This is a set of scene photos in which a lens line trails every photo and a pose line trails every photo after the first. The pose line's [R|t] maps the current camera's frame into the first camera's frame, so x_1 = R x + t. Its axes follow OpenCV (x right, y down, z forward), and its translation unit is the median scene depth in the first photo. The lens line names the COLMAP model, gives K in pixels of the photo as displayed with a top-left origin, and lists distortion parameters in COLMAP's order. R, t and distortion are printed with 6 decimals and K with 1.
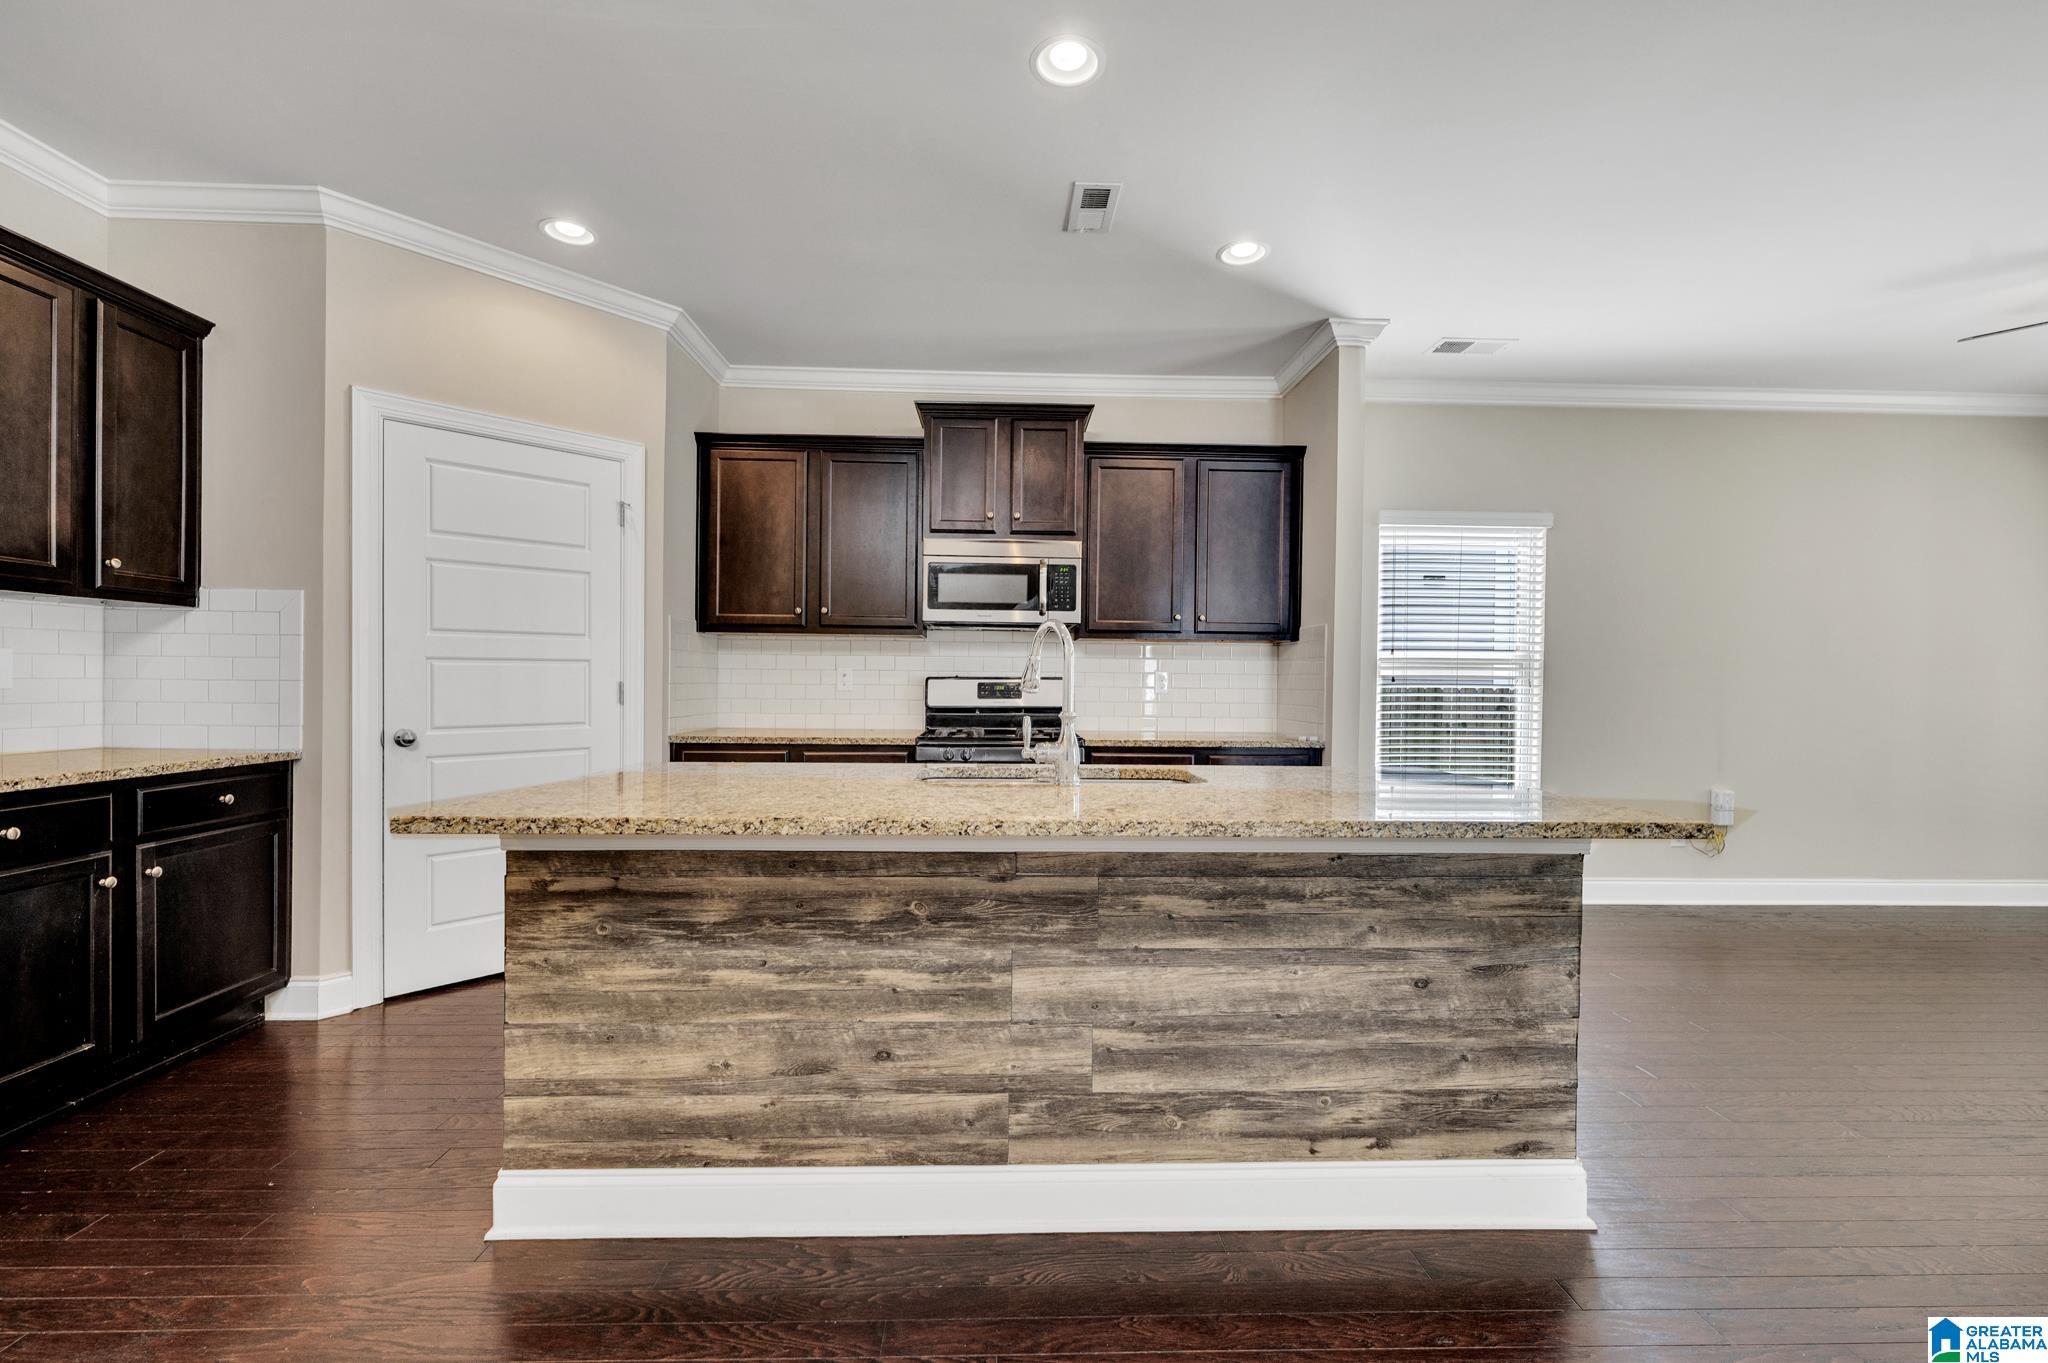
lens RADIAL K [[833.1, 0, 1023.7], [0, 833.1, 684.4], [0, 0, 1]] dist [-0.002852, 0.000421]
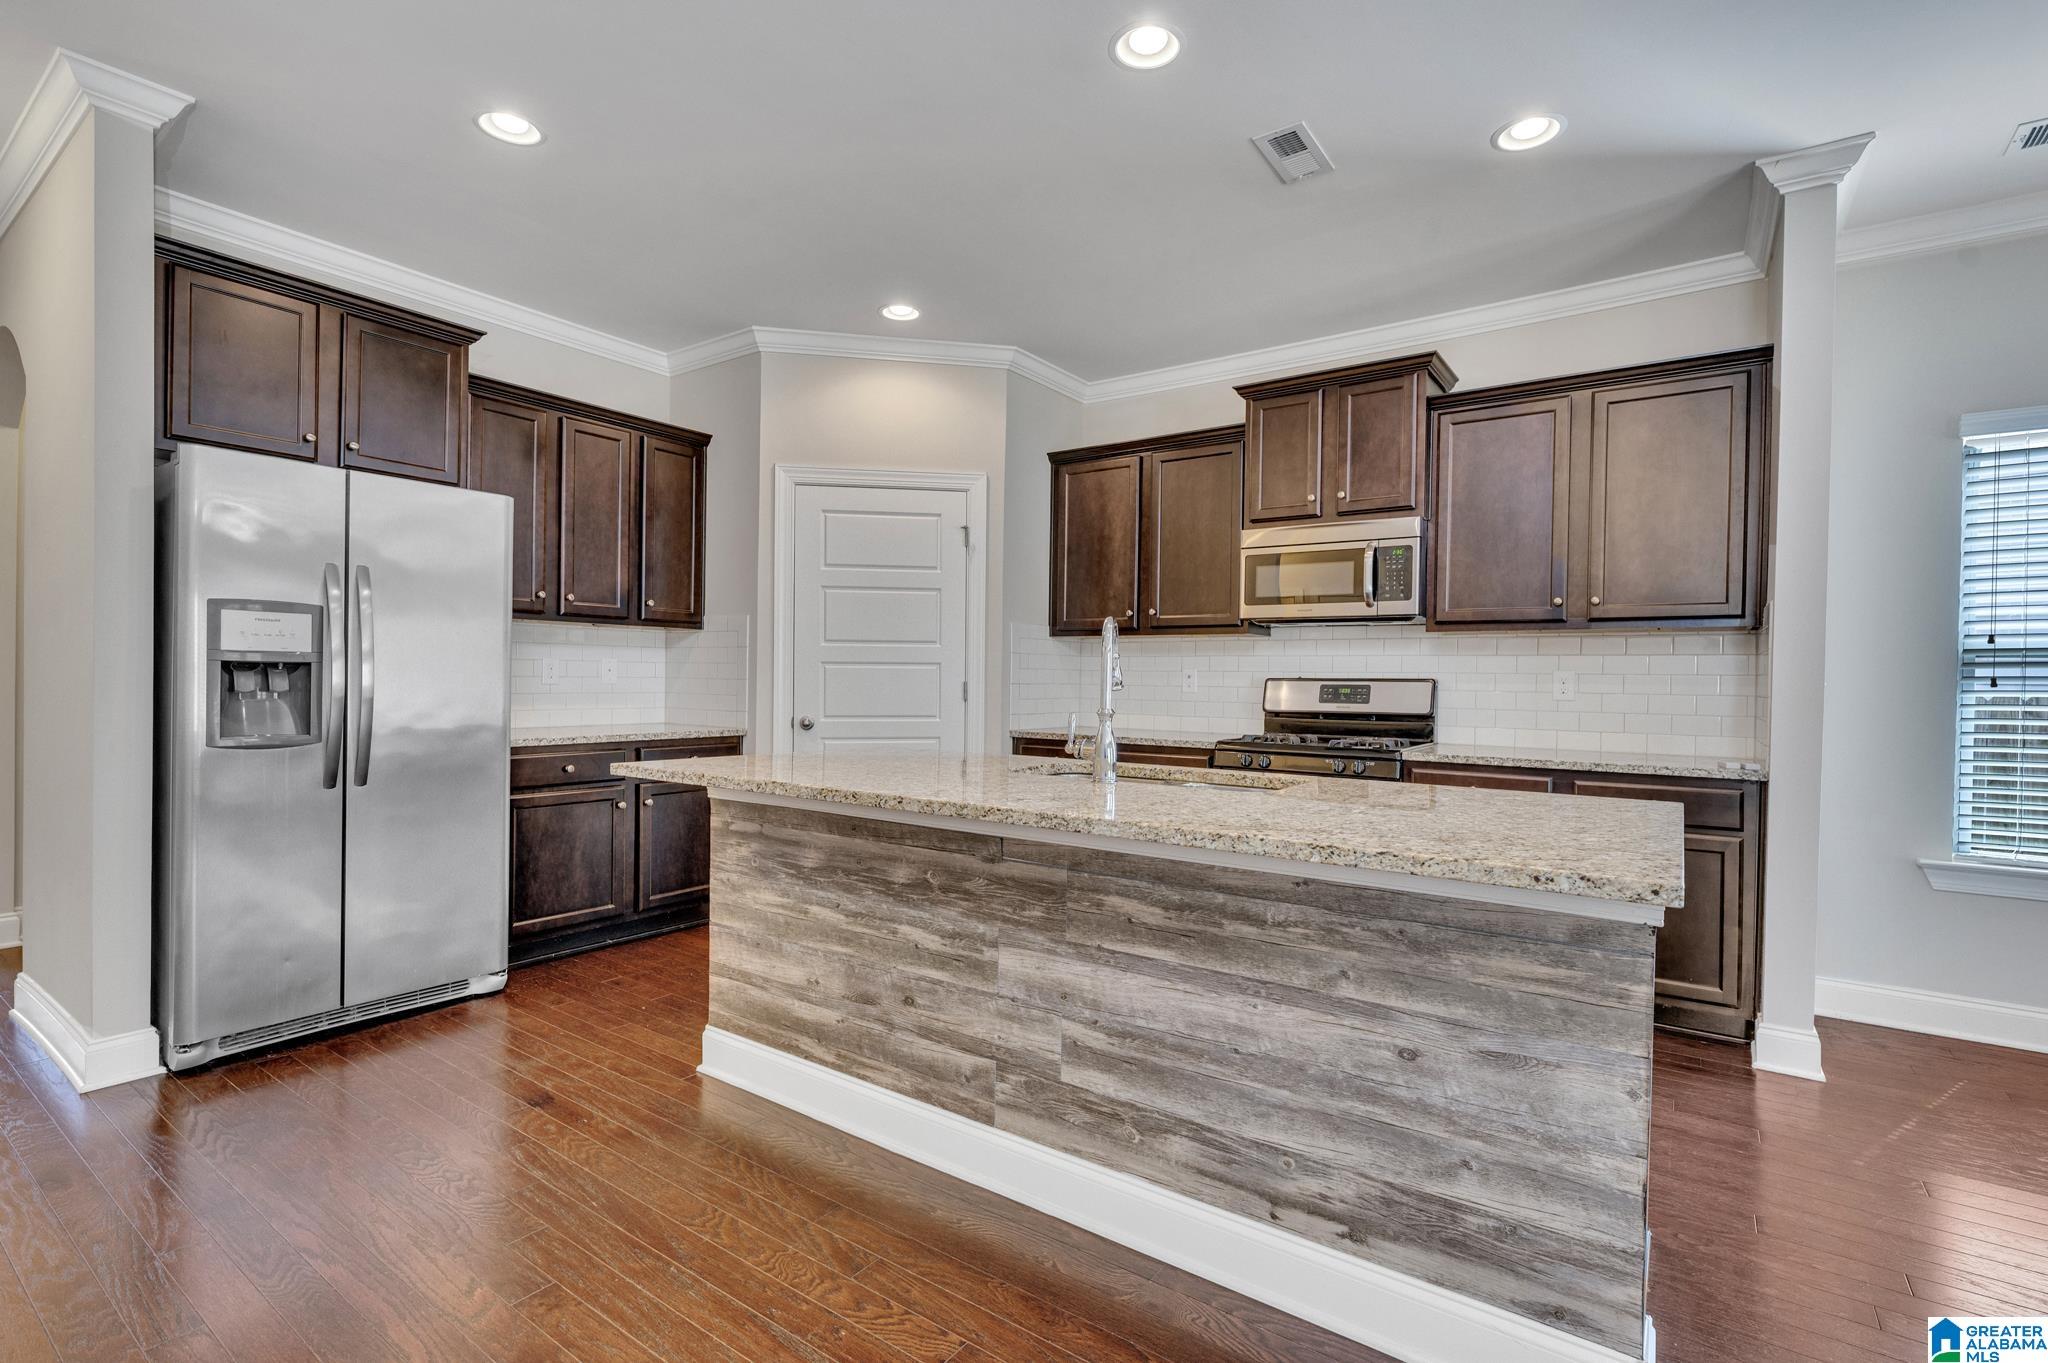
lens RADIAL K [[913.3, 0, 1031.4], [0, 913.3, 682.0], [0, 0, 1]] dist [-0.003228, 0.000762]
pose [[0.805621, 0.002881, -0.592424, 0.704682], [-0.008161, 0.999947, -0.006234, 0.008830], [0.592375, 0.009857, 0.805602, 0.072601]]
